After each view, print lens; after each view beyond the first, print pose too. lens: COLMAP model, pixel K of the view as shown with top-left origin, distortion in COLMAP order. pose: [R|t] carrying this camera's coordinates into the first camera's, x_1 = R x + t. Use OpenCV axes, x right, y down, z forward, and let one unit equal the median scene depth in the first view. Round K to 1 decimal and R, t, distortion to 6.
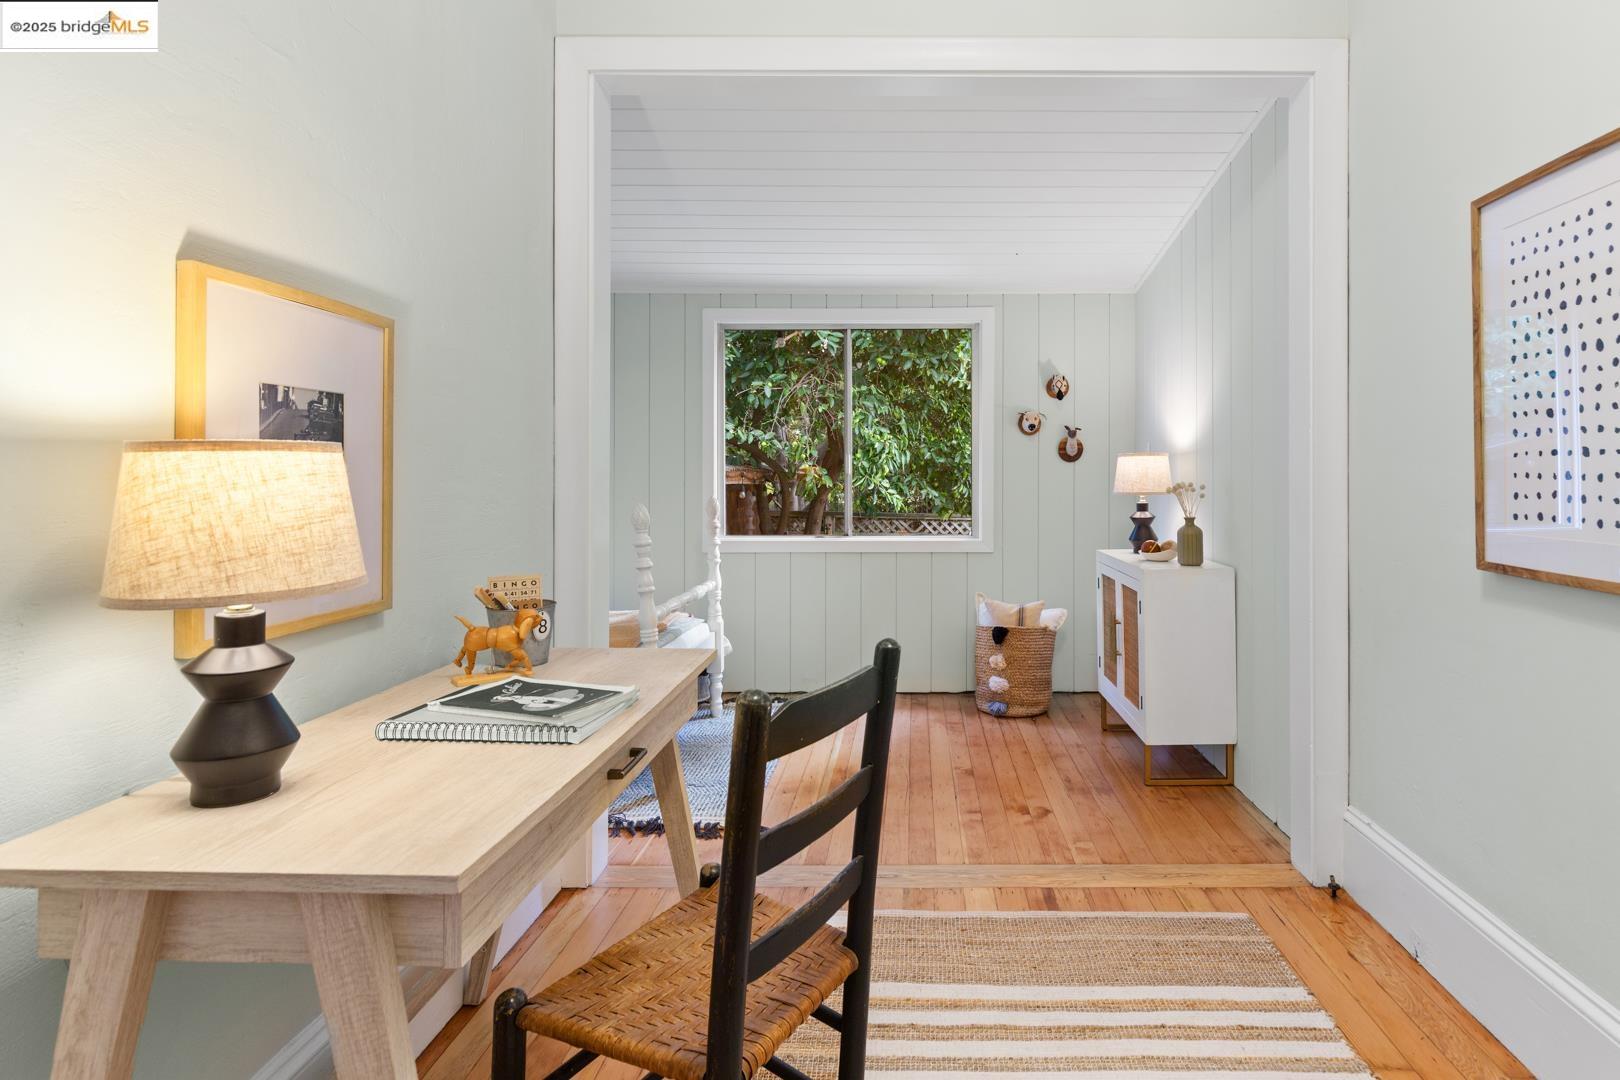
lens RADIAL K [[854.6, 0, 901.5], [0, 854.6, 466.3], [0, 0, 1]] dist [0.001180, -0.002416]
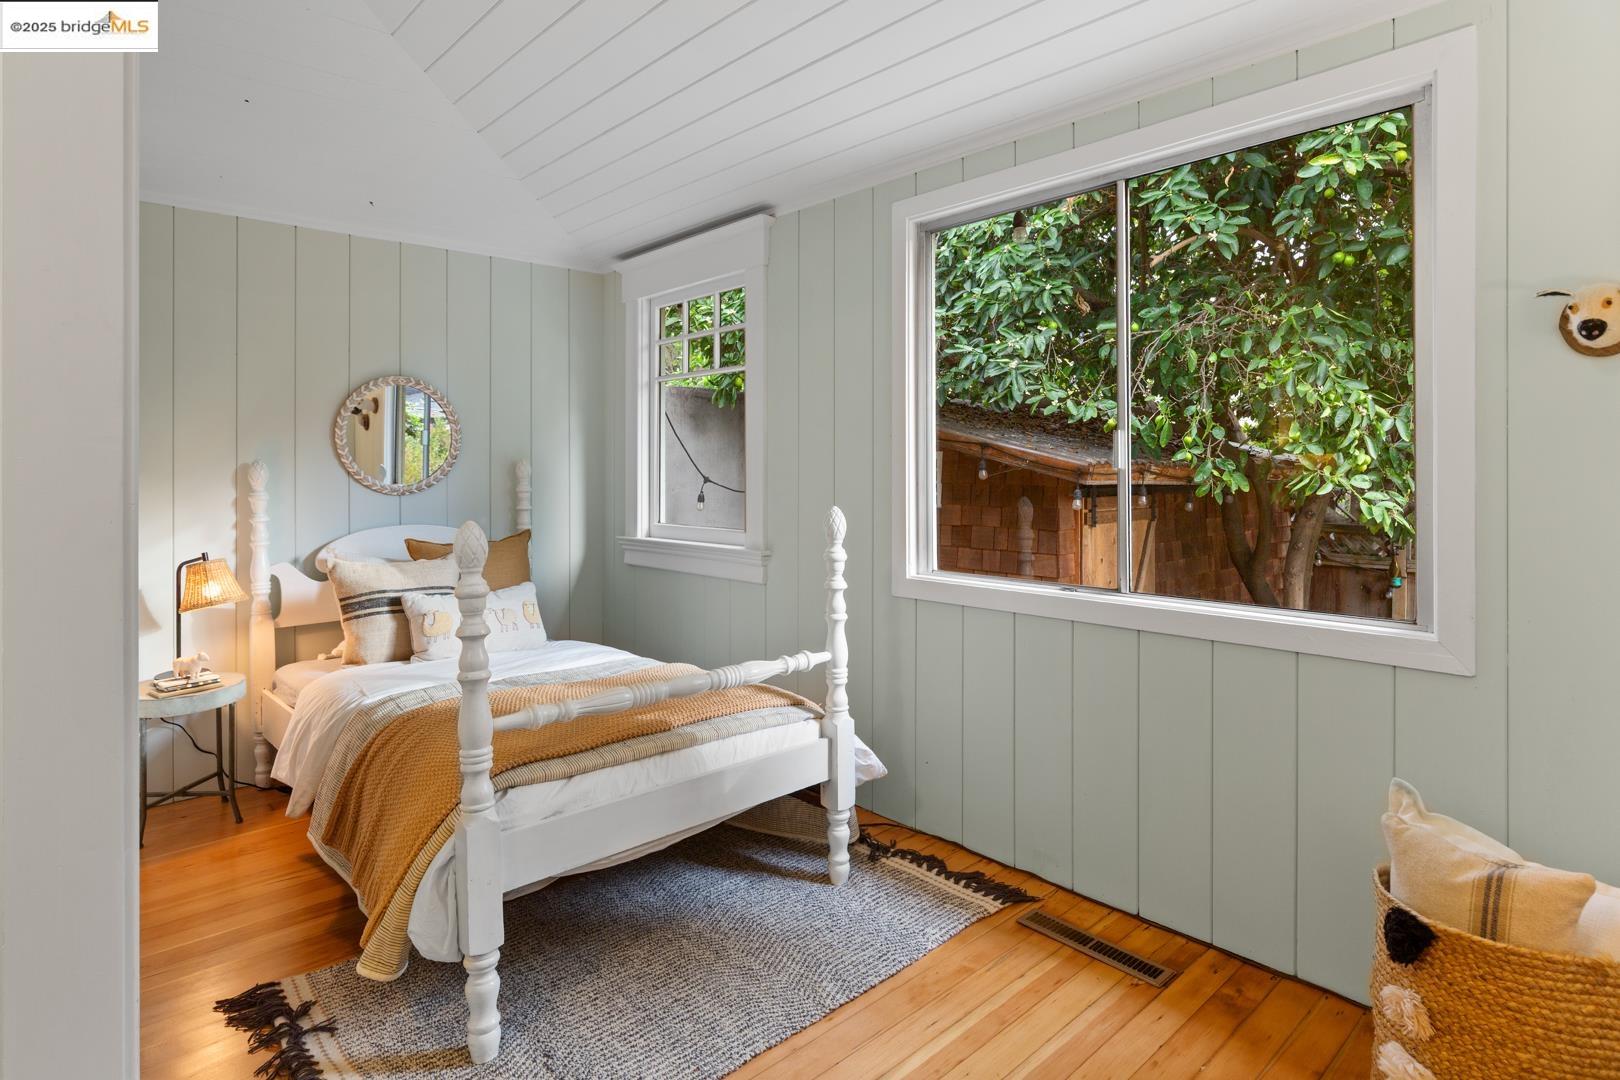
lens RADIAL K [[854.6, 0, 801.0], [0, 854.6, 467.4], [0, 0, 1]] dist [0.001180, -0.002416]
pose [[0.690491, -0.004386, -0.723327, 0.195079], [0.008677, 0.999960, 0.002220, 0.006267], [0.723289, -0.007809, 0.690502, 0.588394]]
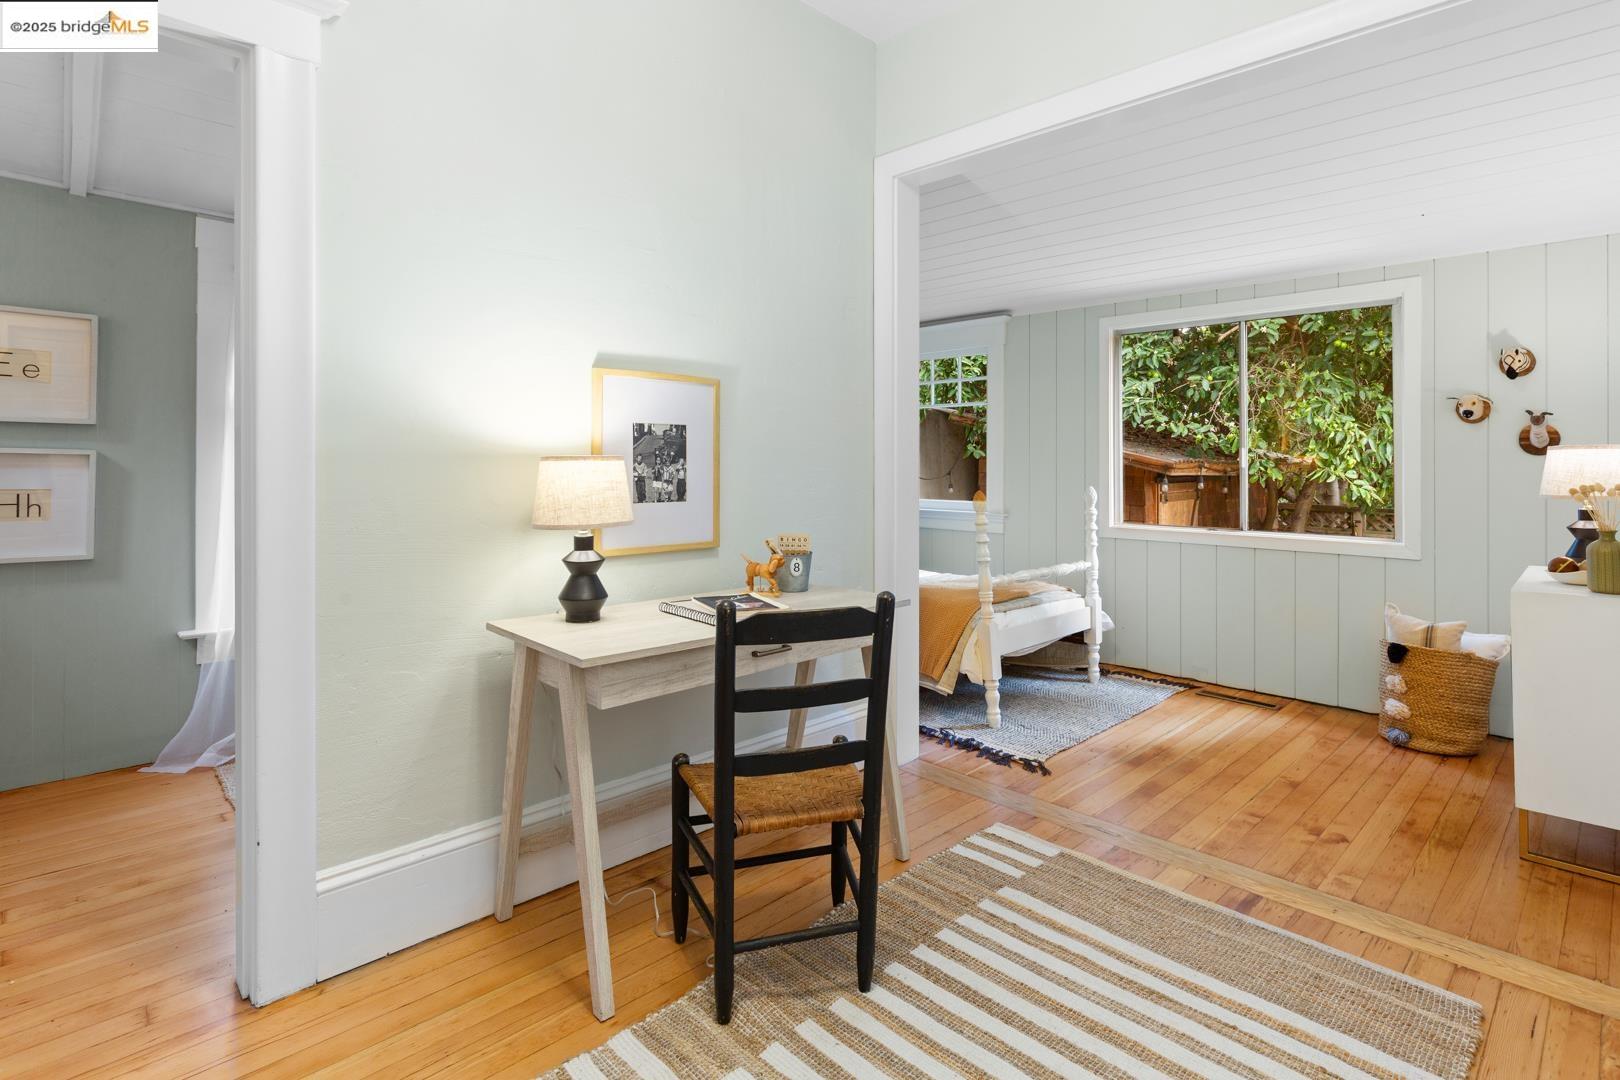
lens RADIAL K [[798.0, 0, 813.3], [0, 798.0, 448.0], [0, 0, 1]] dist [-0.002943, 0.000518]
pose [[0.711424, -0.007708, -0.702721, 0.264794], [0.001966, 0.999958, -0.008979, -0.007183], [0.702761, 0.005006, 0.711409, -0.006008]]
